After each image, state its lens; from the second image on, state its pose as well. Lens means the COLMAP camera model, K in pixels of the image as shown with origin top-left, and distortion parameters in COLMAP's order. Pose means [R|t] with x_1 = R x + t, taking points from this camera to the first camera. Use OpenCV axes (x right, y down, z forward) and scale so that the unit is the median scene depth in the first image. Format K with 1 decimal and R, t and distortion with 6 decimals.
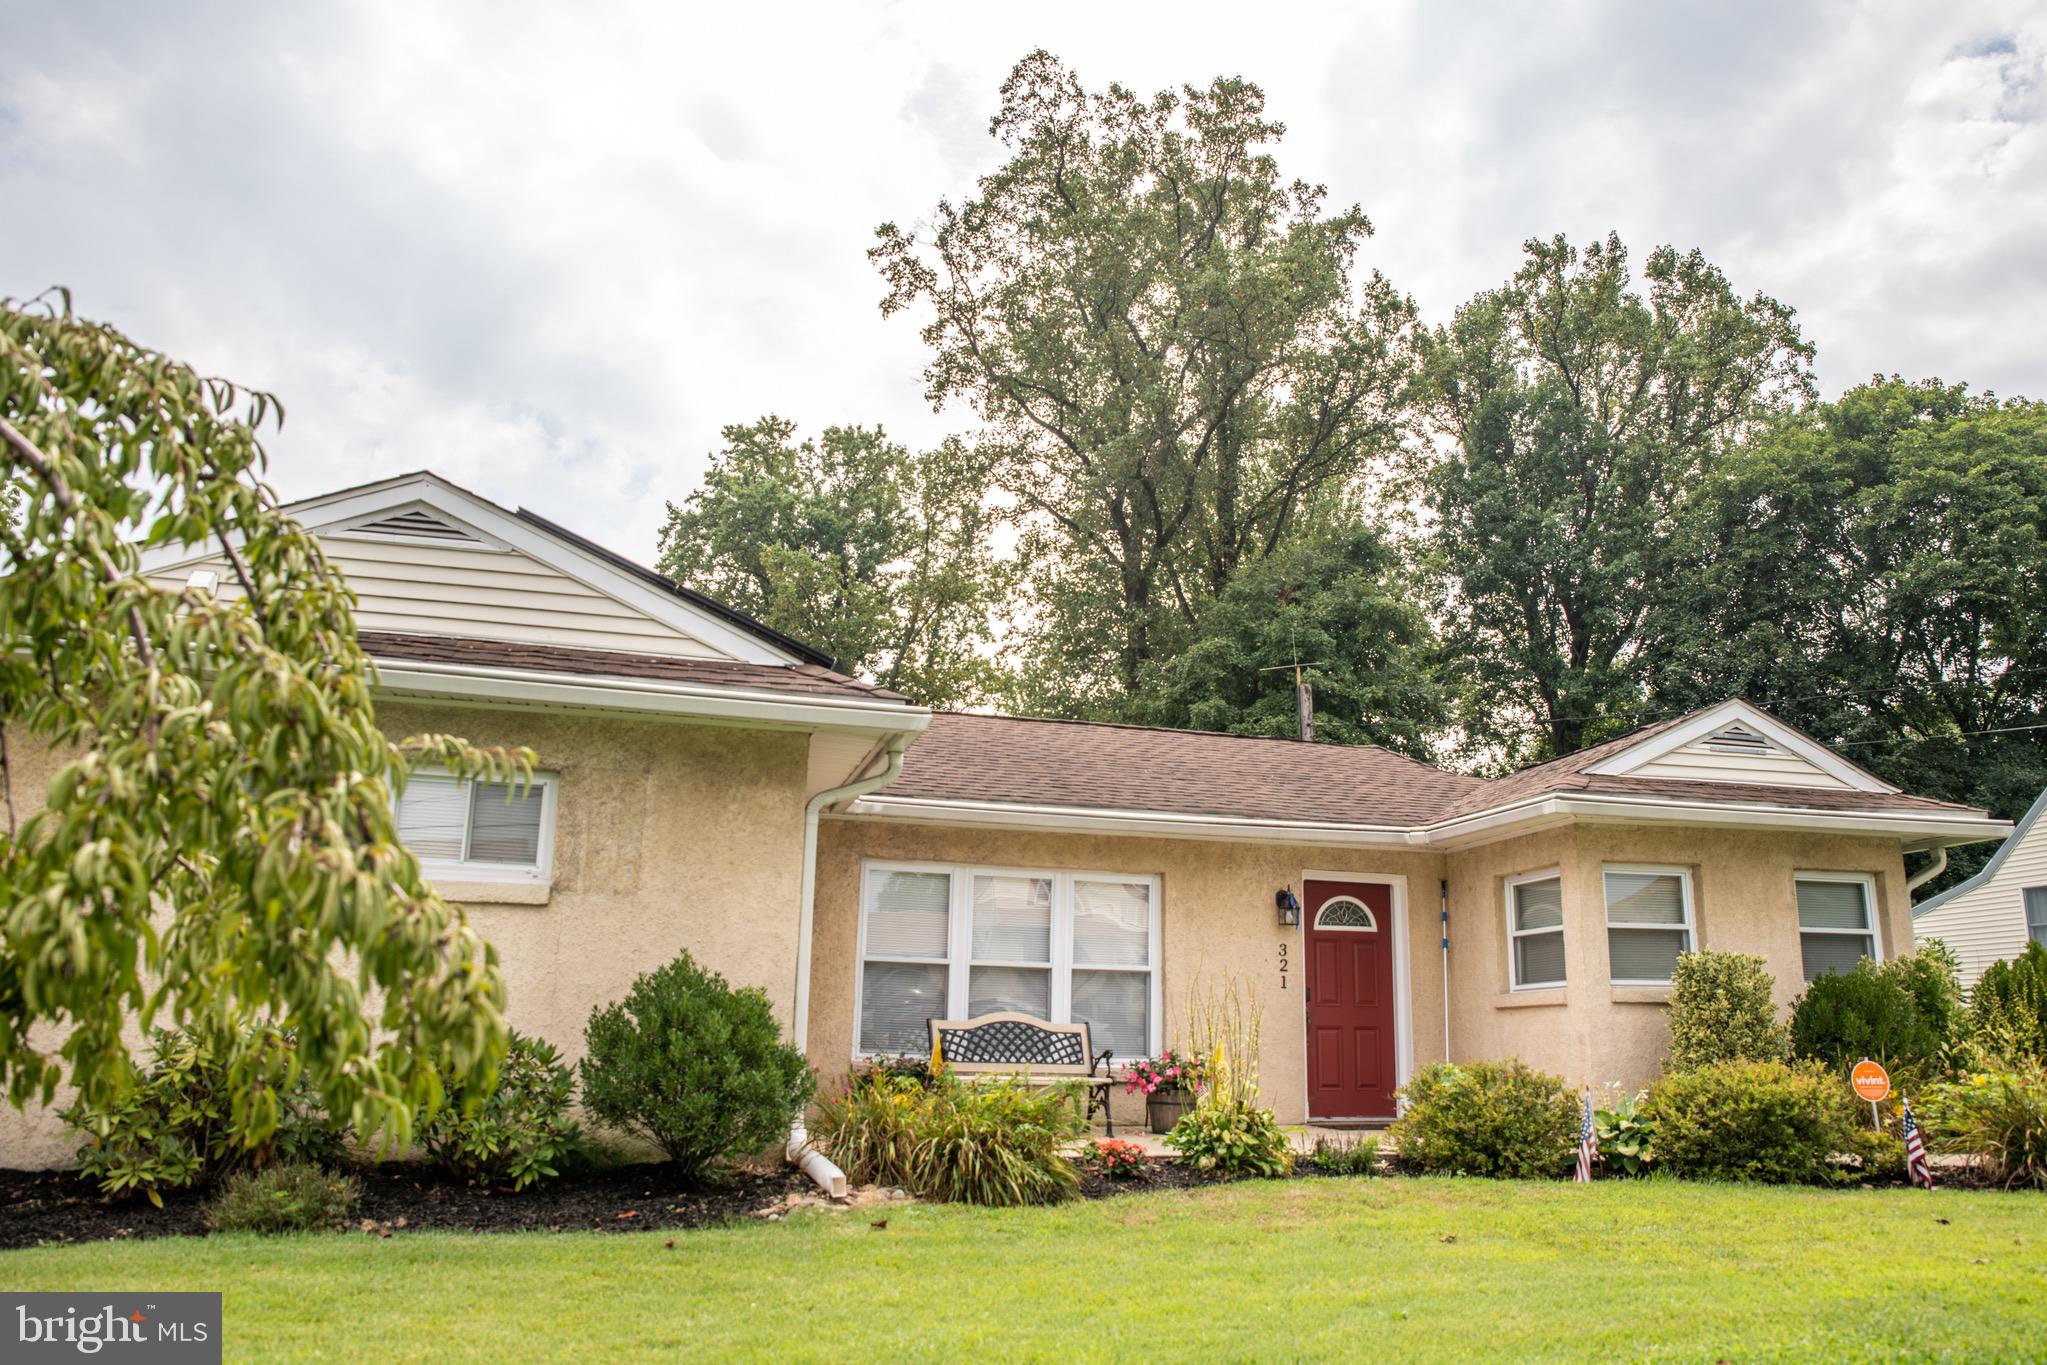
lens RADIAL K [[1473.2, 0, 1028.5], [0, 1473.2, 677.8], [0, 0, 1]] dist [-0.140297, 0.104832]
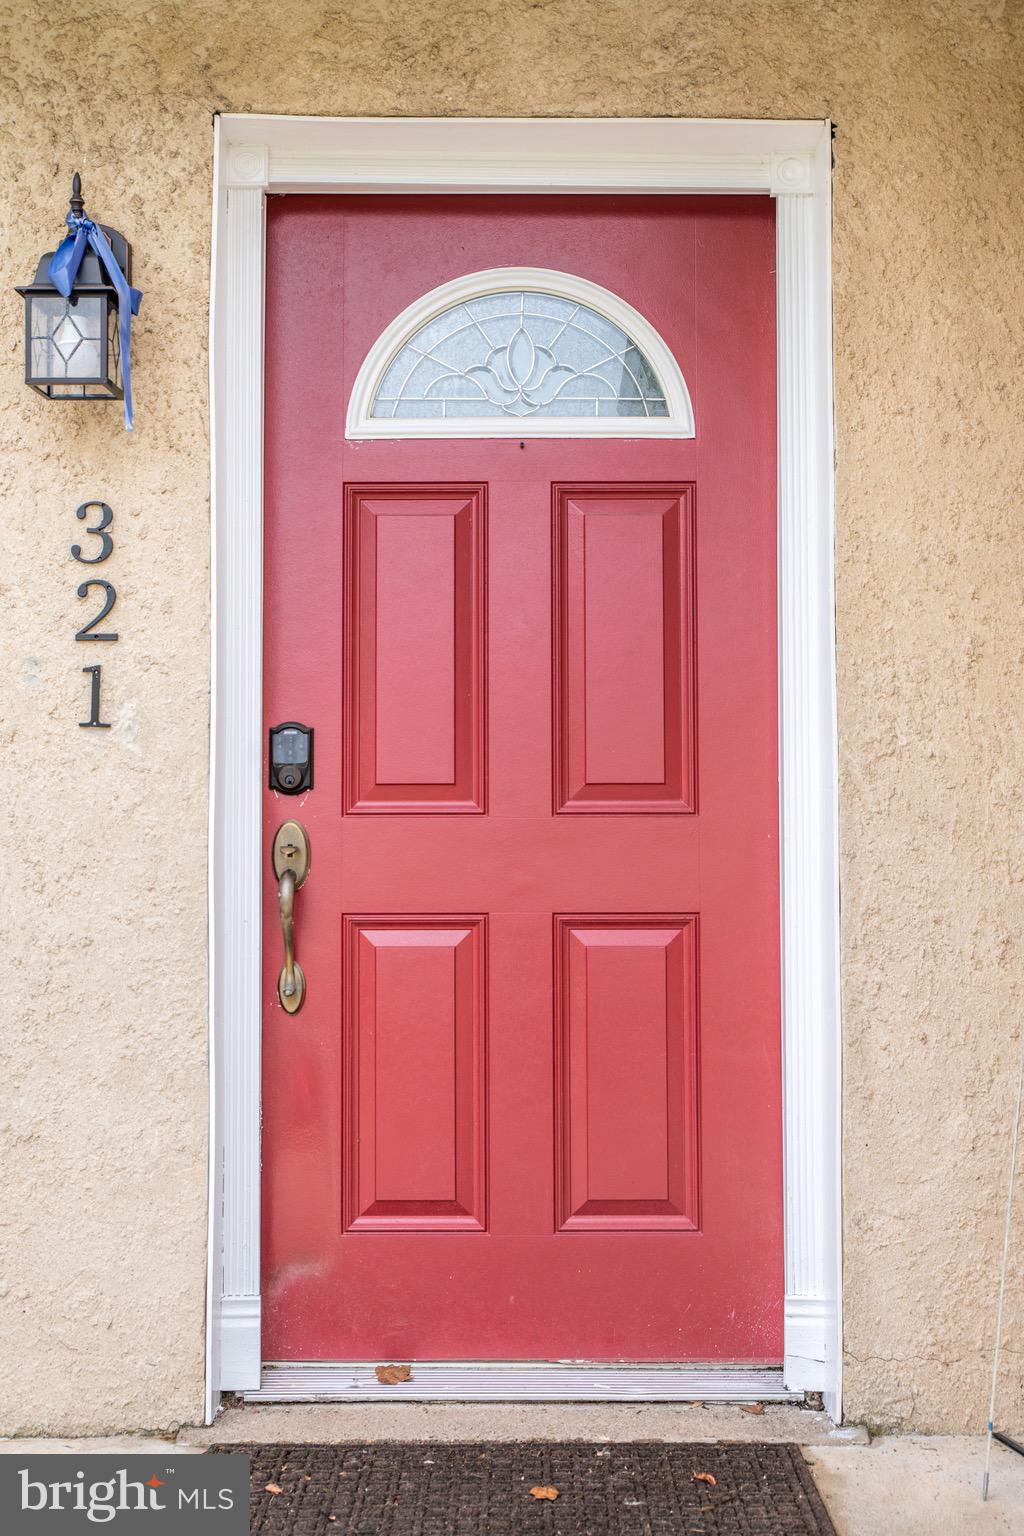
lens RADIAL K [[1707.0, 0, 510.9], [0, 1707.0, 767.5], [0, 0, 1]] dist [0.001961, 0.002388]
pose [[0.968346, -0.028424, -0.247987, 0.135273], [0.079328, 0.977033, 0.197773, 0.084959], [0.236670, -0.211185, 0.948361, 0.381626]]
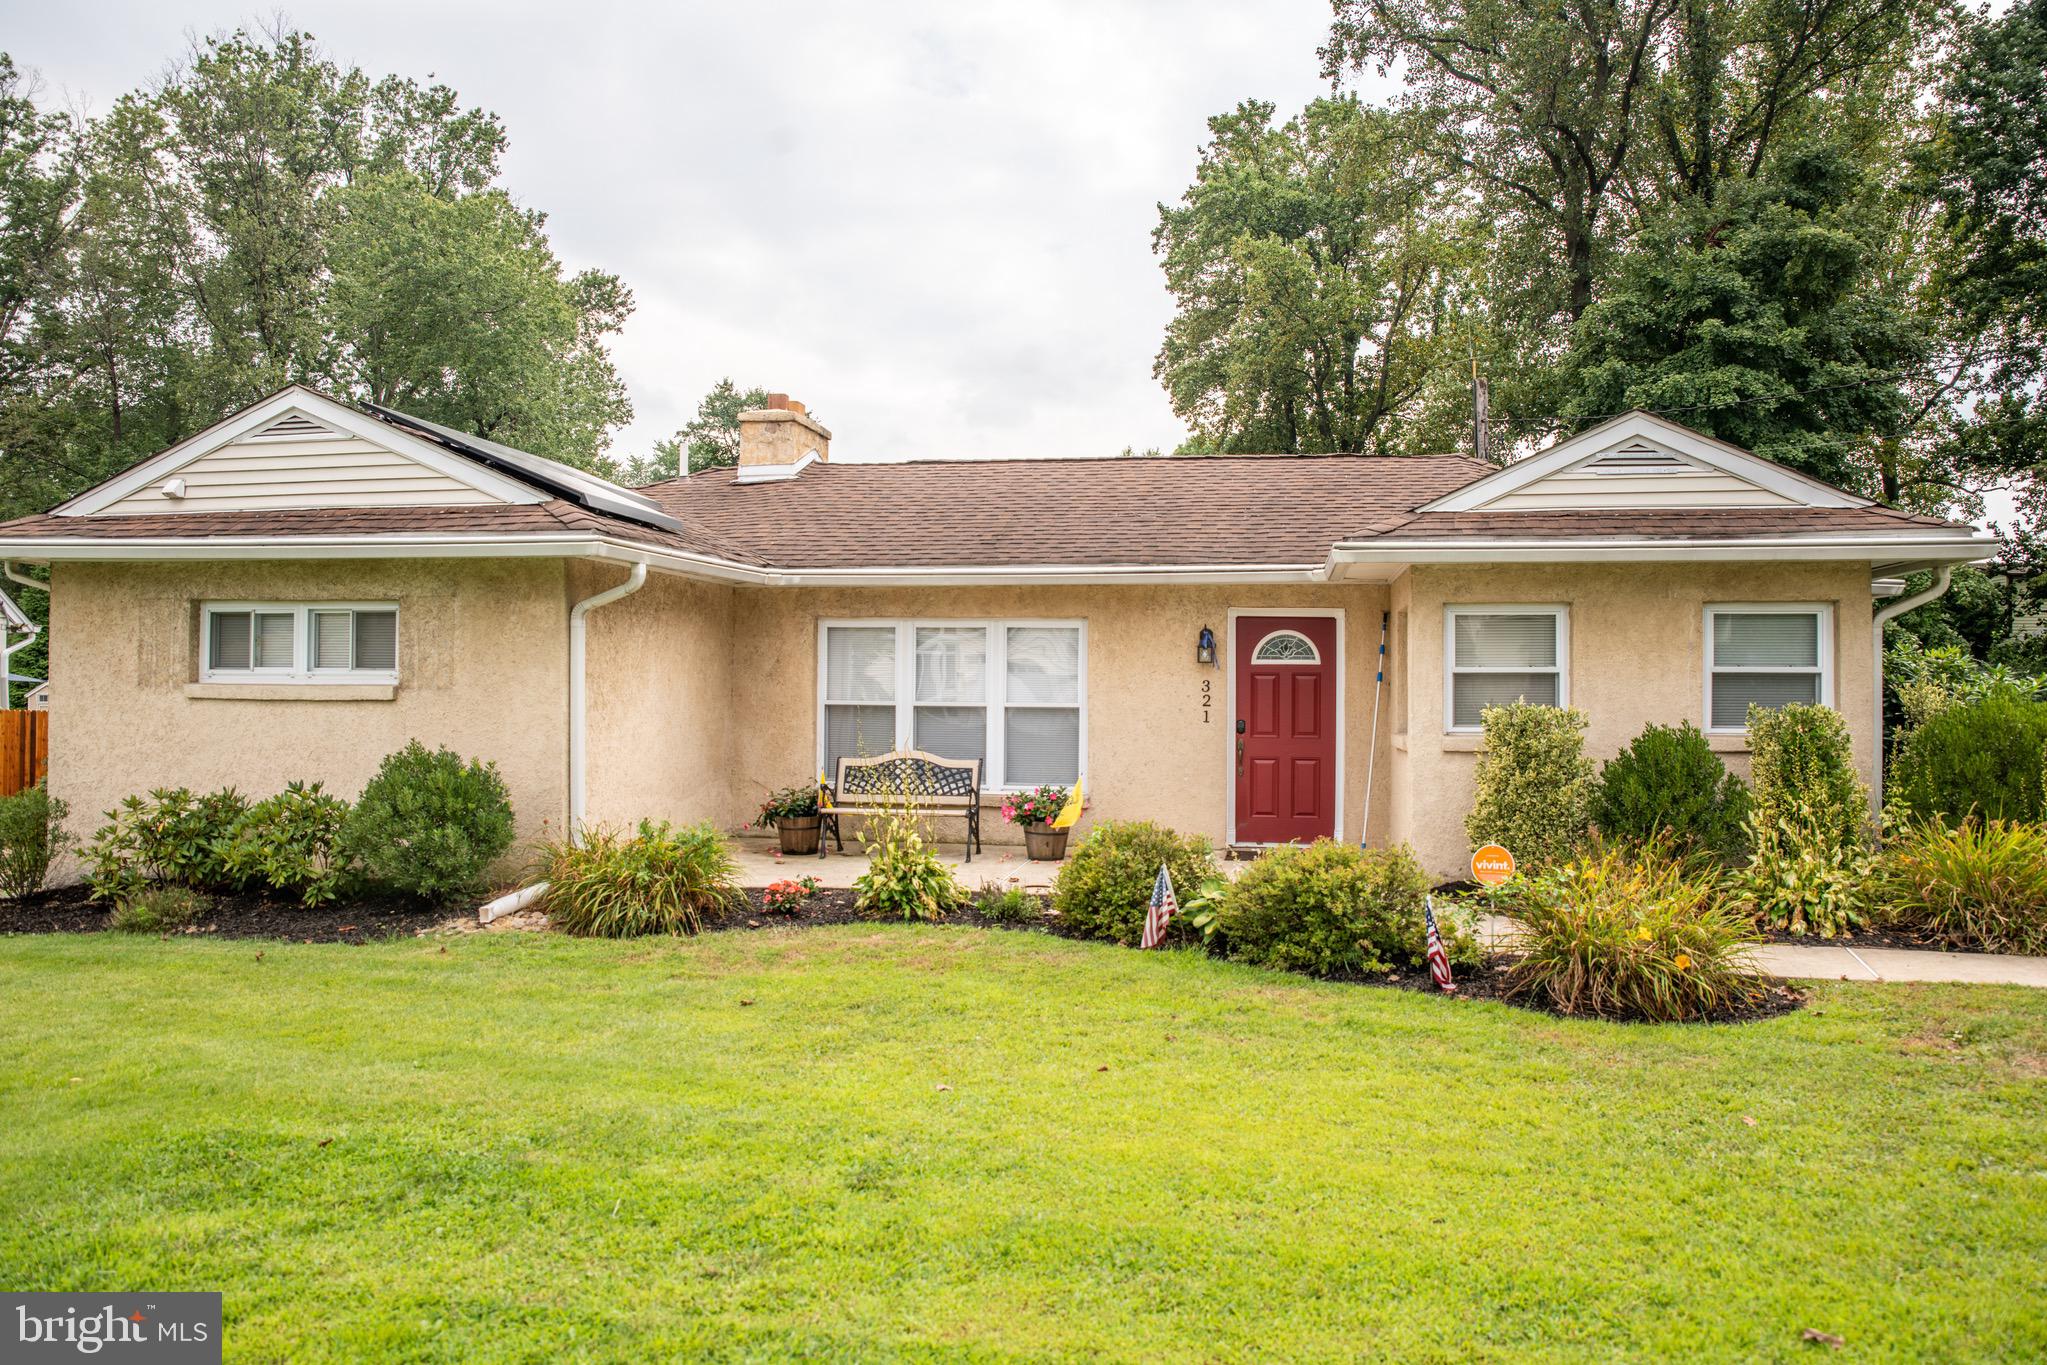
lens RADIAL K [[1416.6, 0, 1031.6], [0, 1416.6, 663.6], [0, 0, 1]] dist [-0.131300, 0.095953]
pose [[0.906119, -0.020574, -0.422523, 0.234223], [0.113696, 0.973909, 0.196403, -0.019868], [0.407458, -0.226004, 0.884816, 0.029233]]
